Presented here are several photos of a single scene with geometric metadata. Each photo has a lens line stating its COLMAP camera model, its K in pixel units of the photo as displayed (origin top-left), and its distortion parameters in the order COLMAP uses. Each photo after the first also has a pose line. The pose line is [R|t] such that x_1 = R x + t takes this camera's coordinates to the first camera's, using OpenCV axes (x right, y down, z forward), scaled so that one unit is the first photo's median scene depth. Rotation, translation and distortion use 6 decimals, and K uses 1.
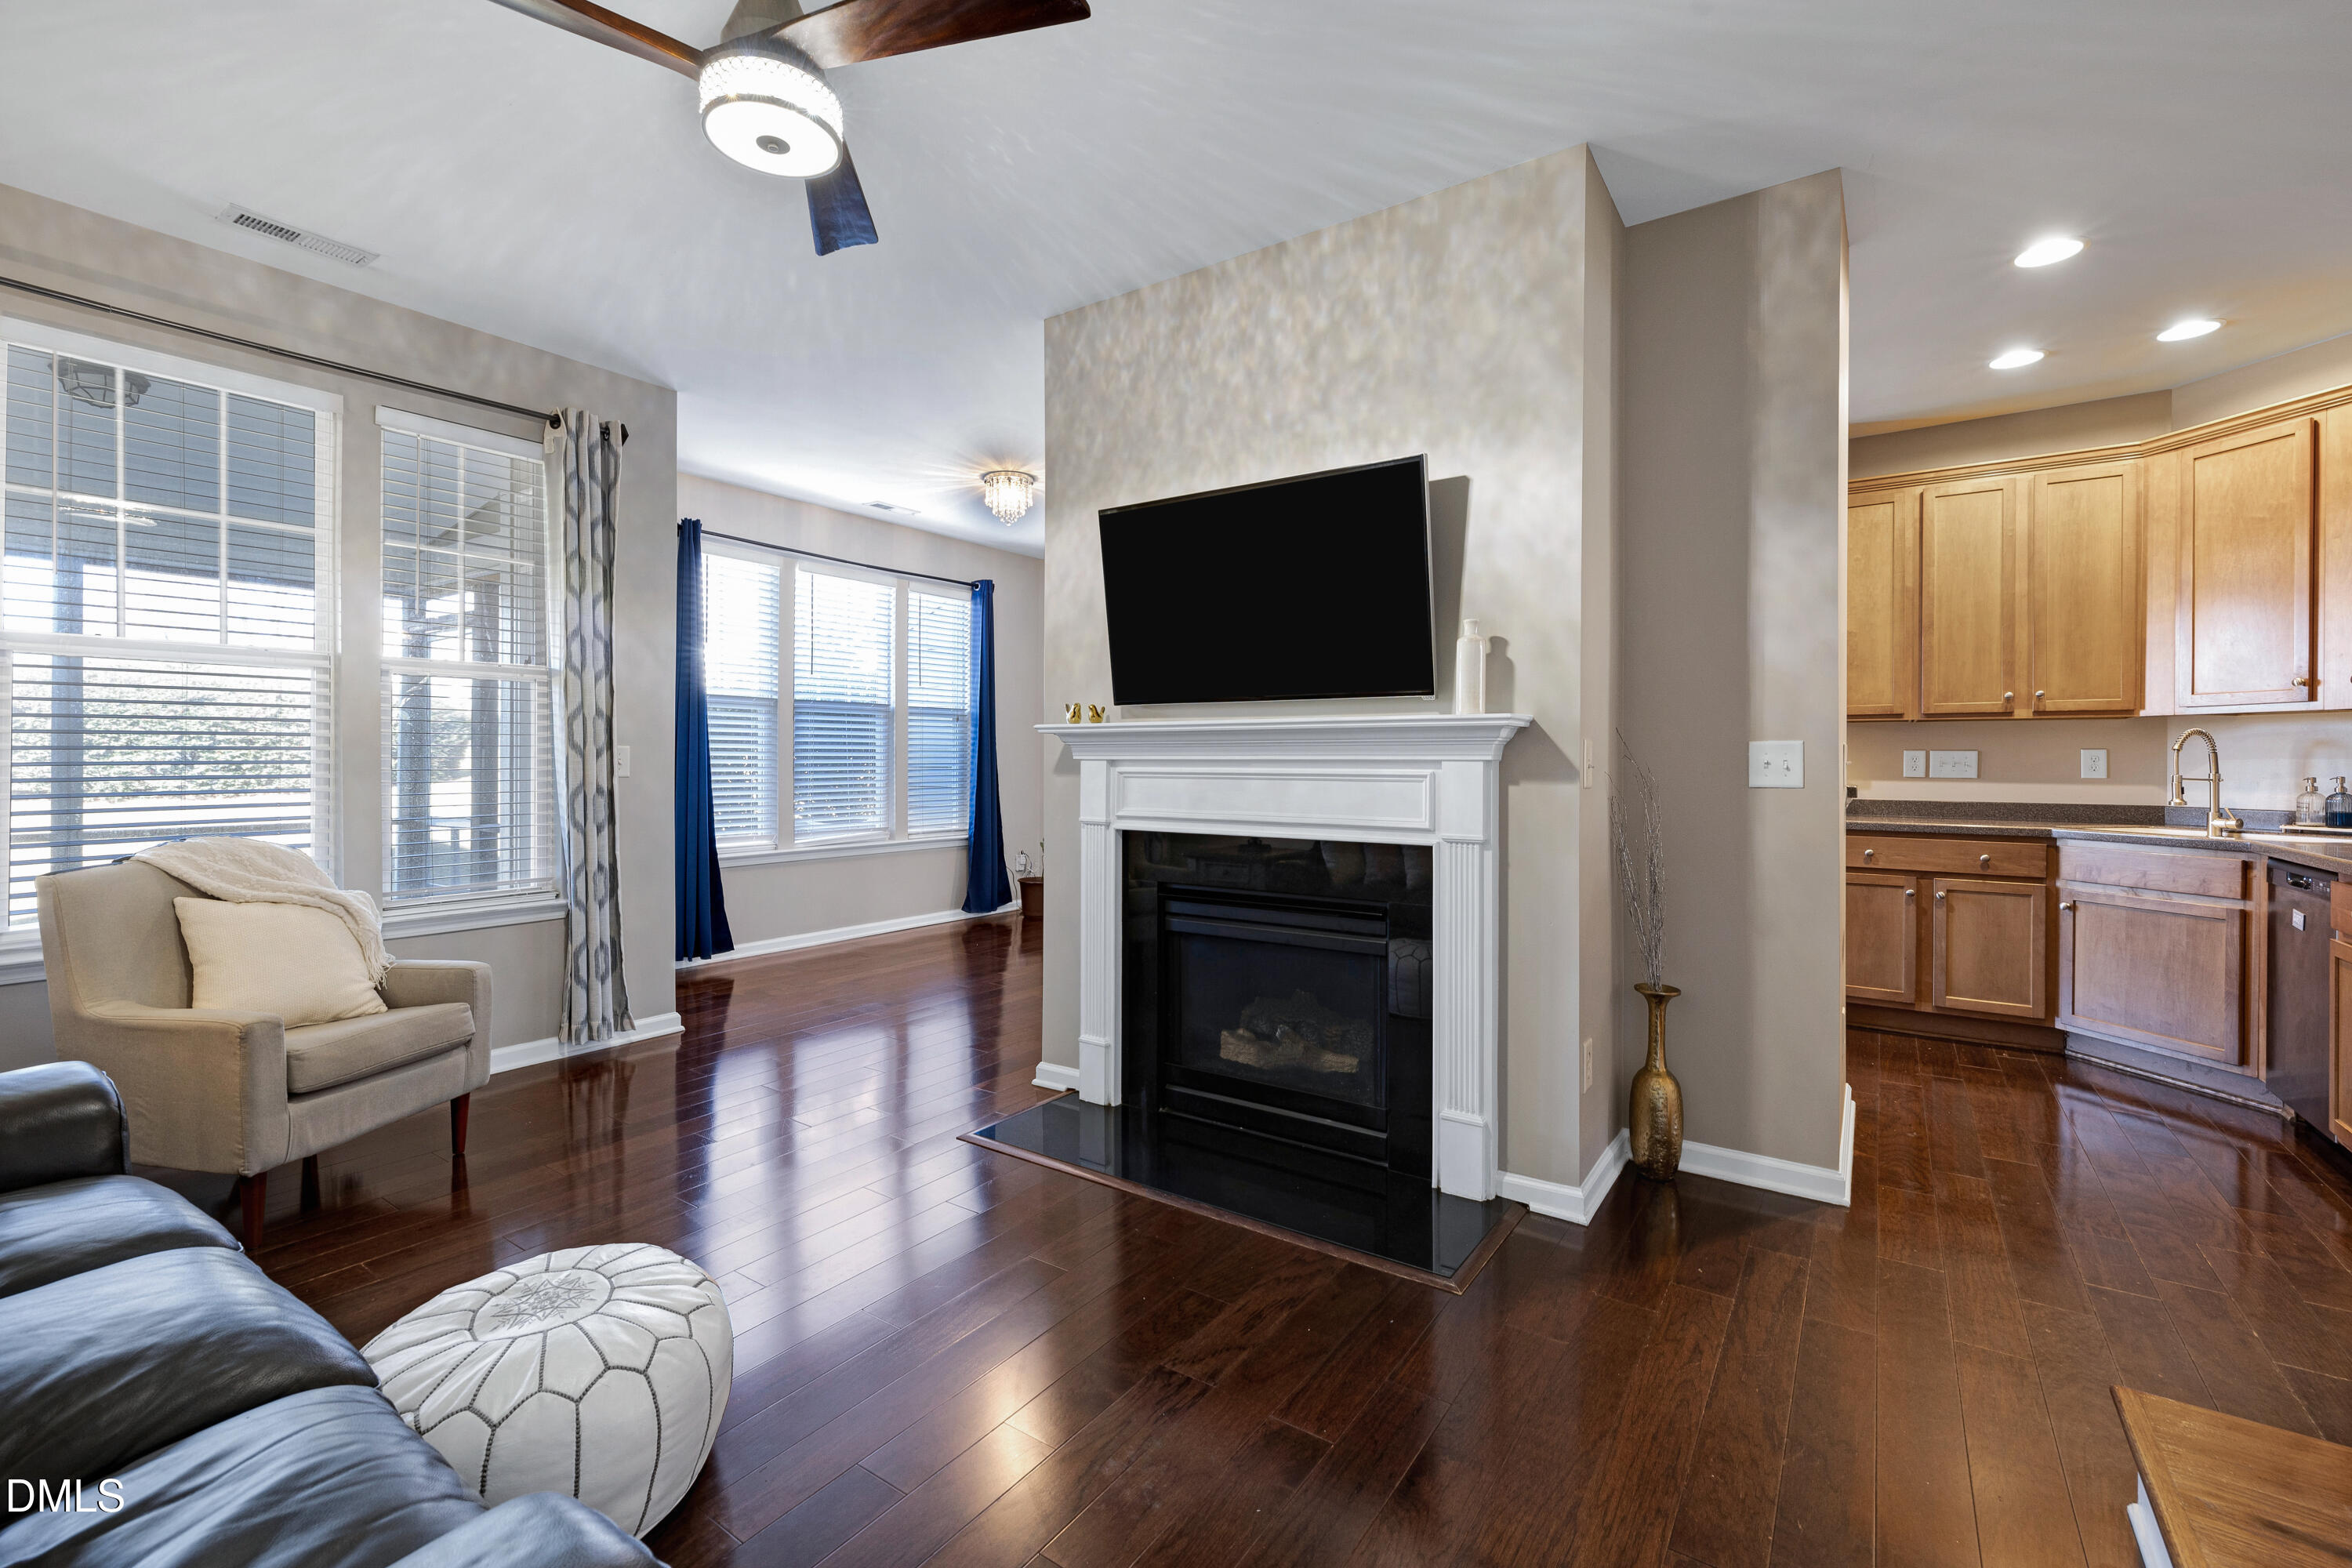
lens RADIAL K [[1012.5, 0, 1182.0], [0, 1012.5, 763.0], [0, 0, 1]] dist [0.003696, 0.000246]
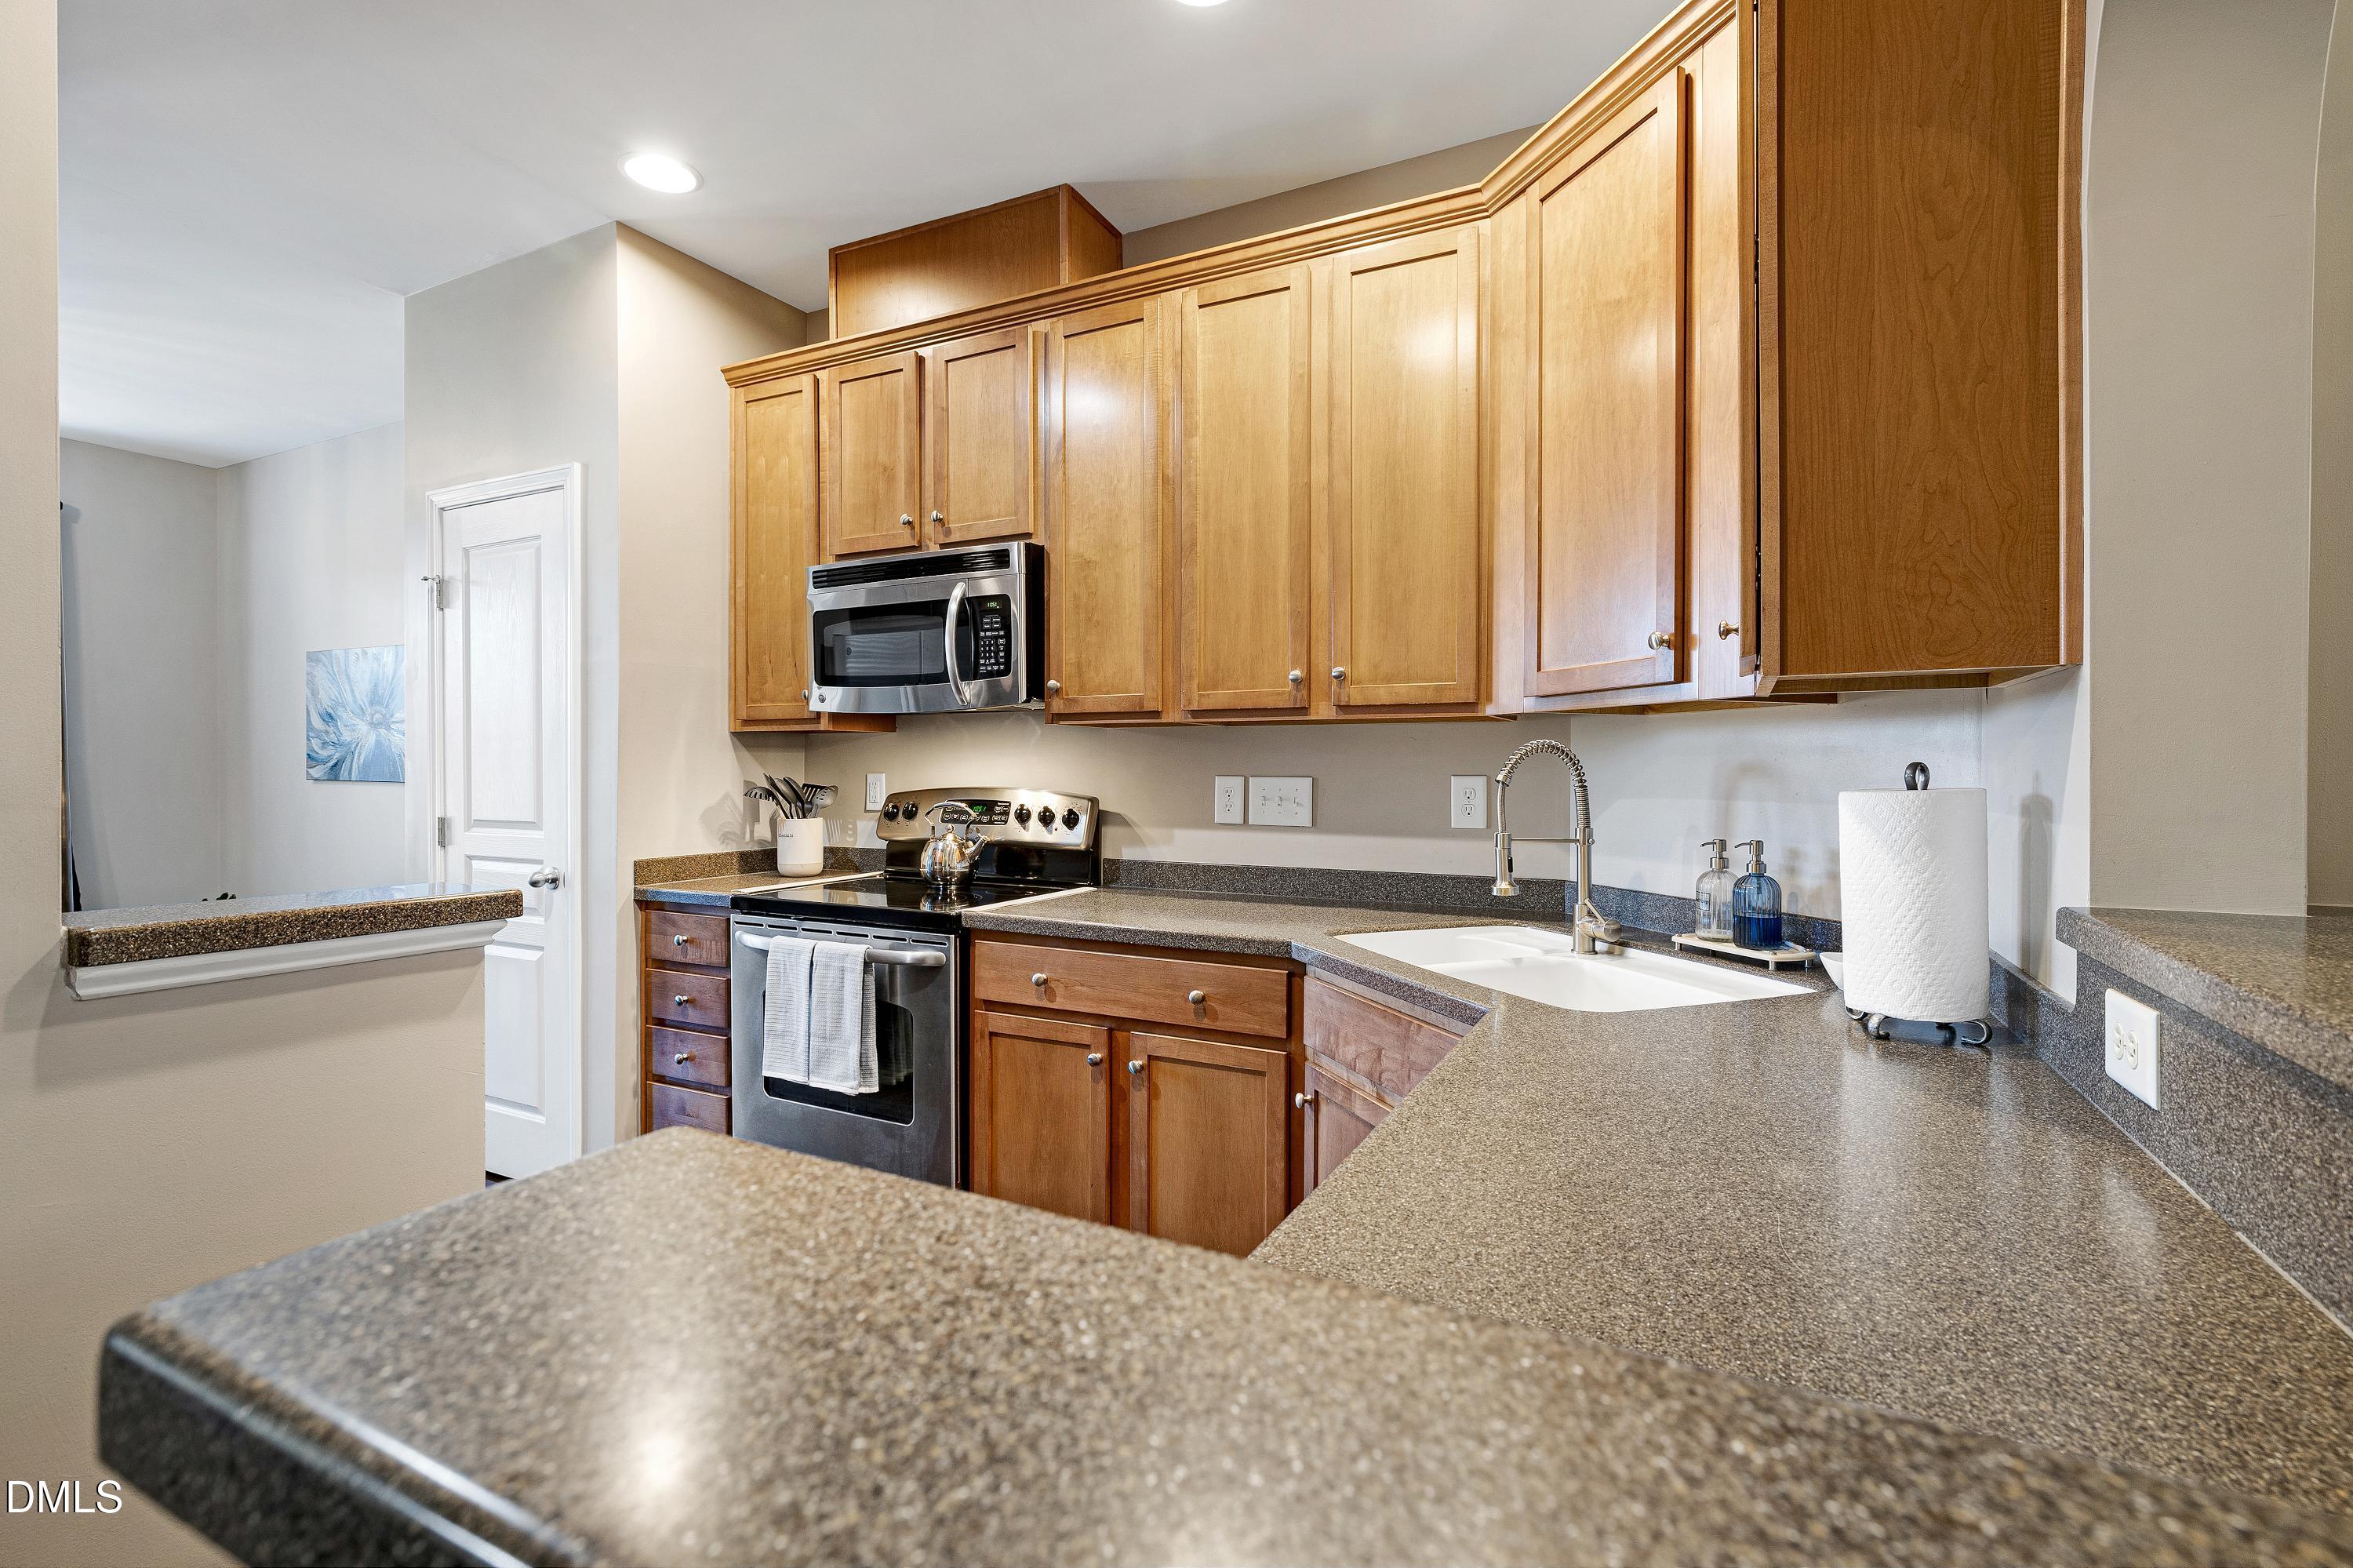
lens RADIAL K [[1068.6, 0, 1175.9], [0, 1068.6, 783.1], [0, 0, 1]] dist [-0.003584, 0.000319]
pose [[0.990073, -0.004633, 0.140474, 0.672729], [0.002971, 0.999923, 0.012042, -0.017623], [-0.140519, -0.011505, 0.990011, 0.454937]]
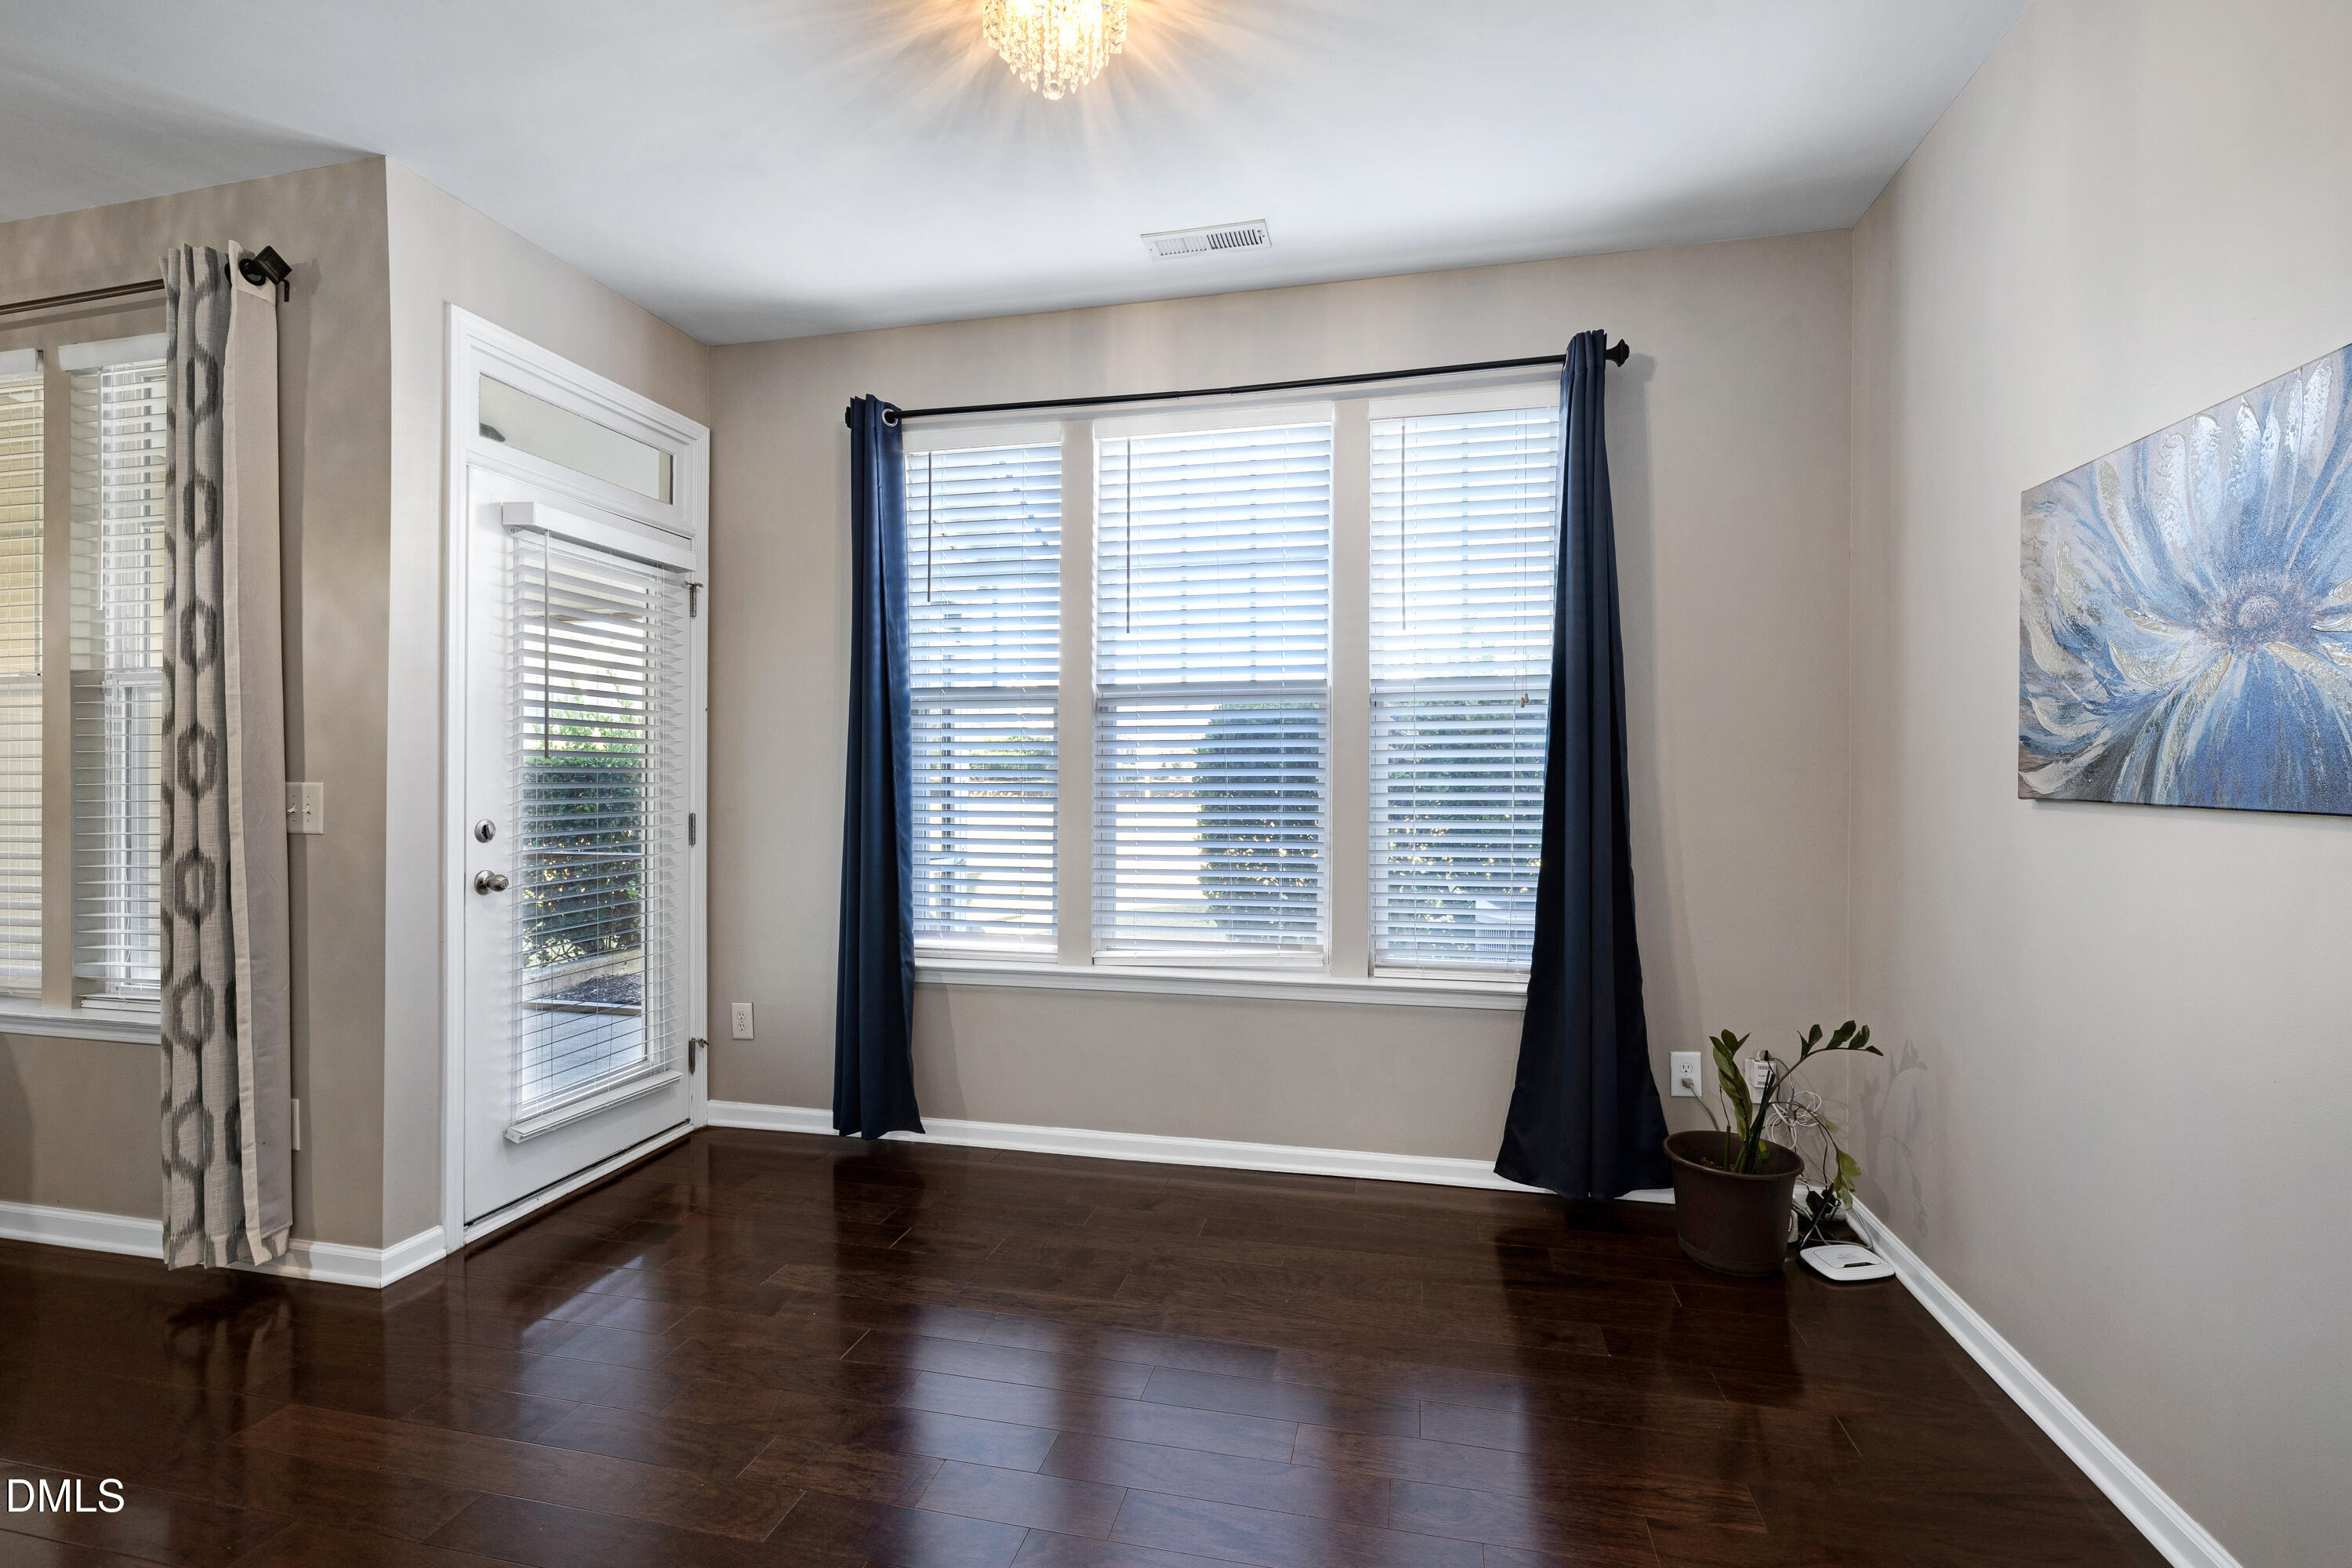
lens RADIAL K [[1068.1, 0, 1182.5], [0, 1068.1, 775.7], [0, 0, 1]] dist [-0.003584, 0.000319]
pose [[0.380054, 0.000340, -0.924964, 0.217847], [-0.002915, 0.999995, -0.000830, -0.018852], [0.924960, 0.003012, 0.380054, 1.177524]]
